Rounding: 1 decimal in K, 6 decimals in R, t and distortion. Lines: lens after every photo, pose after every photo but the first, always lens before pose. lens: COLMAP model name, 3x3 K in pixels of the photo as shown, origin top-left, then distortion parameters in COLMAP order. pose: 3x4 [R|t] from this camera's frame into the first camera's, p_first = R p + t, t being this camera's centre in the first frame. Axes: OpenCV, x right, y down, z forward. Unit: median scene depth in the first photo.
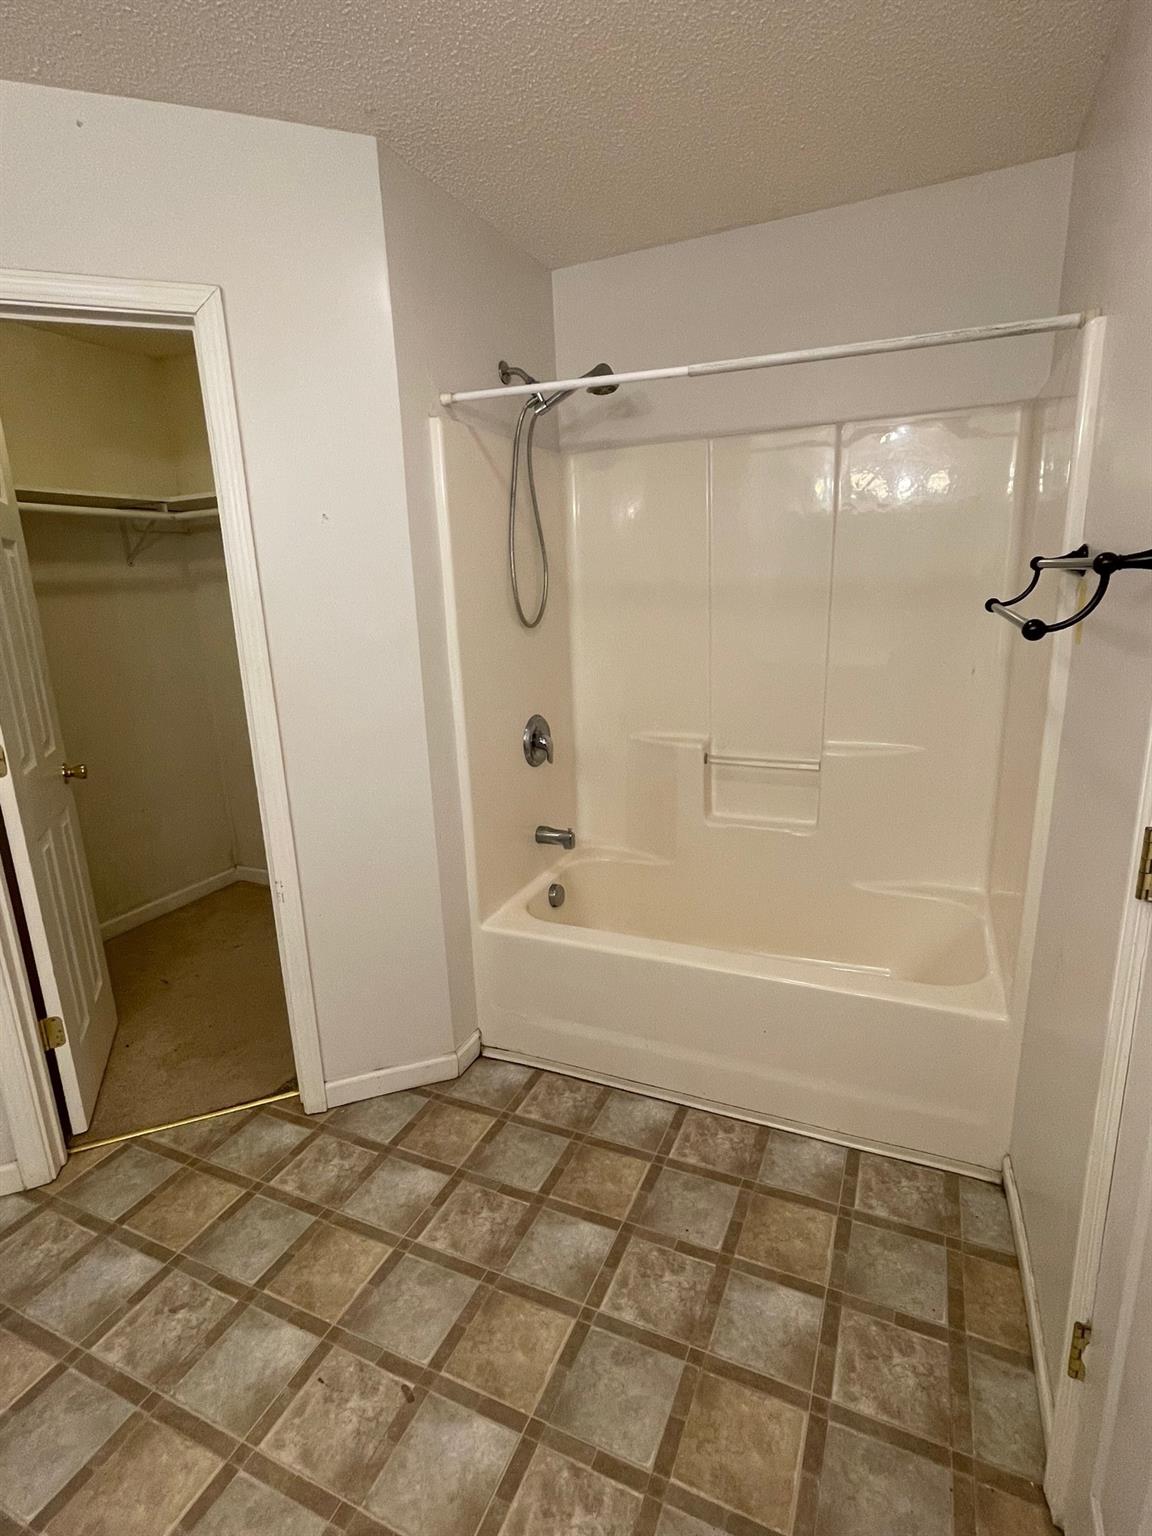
lens RADIAL K [[755.7, 0, 573.9], [0, 755.7, 762.5], [0, 0, 1]] dist [-0.004235, 0.000486]
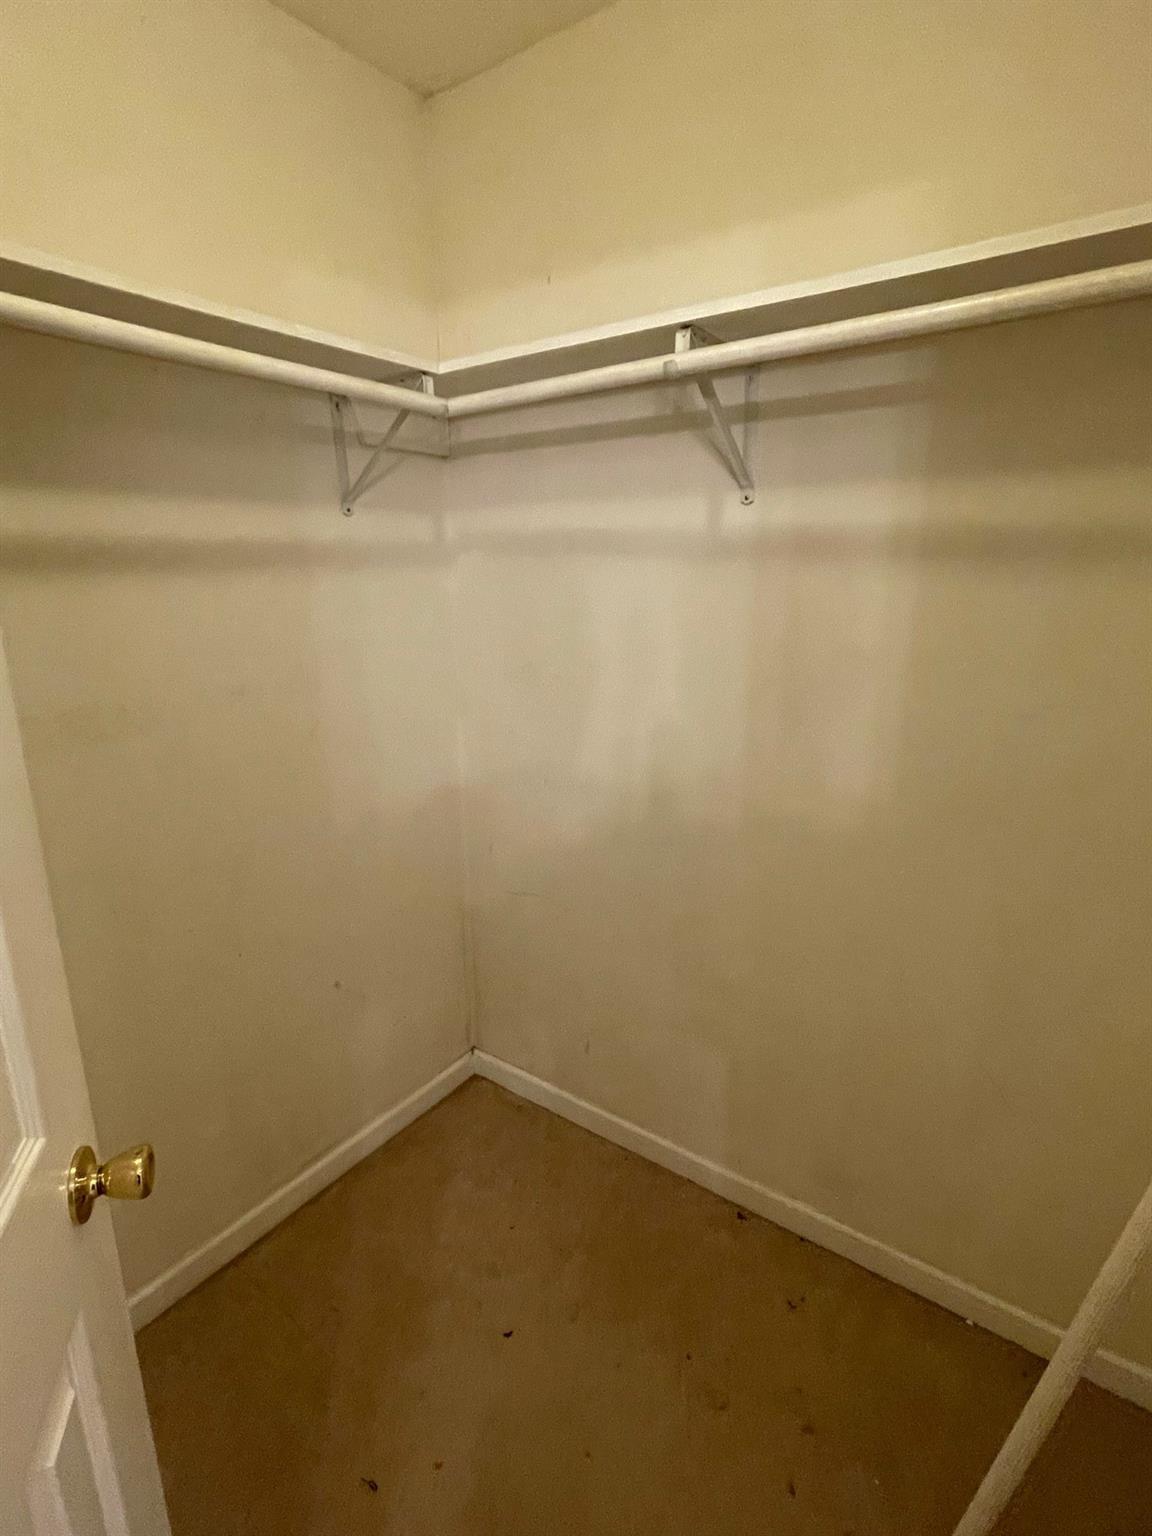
lens RADIAL K [[755.7, 0, 579.1], [0, 755.7, 768.0], [0, 0, 1]] dist [-0.004235, 0.000486]
pose [[0.979910, 0.079643, -0.182849, -0.342757], [-0.074755, 0.996640, 0.033480, -0.127307], [0.184901, -0.019138, 0.982571, 0.552238]]
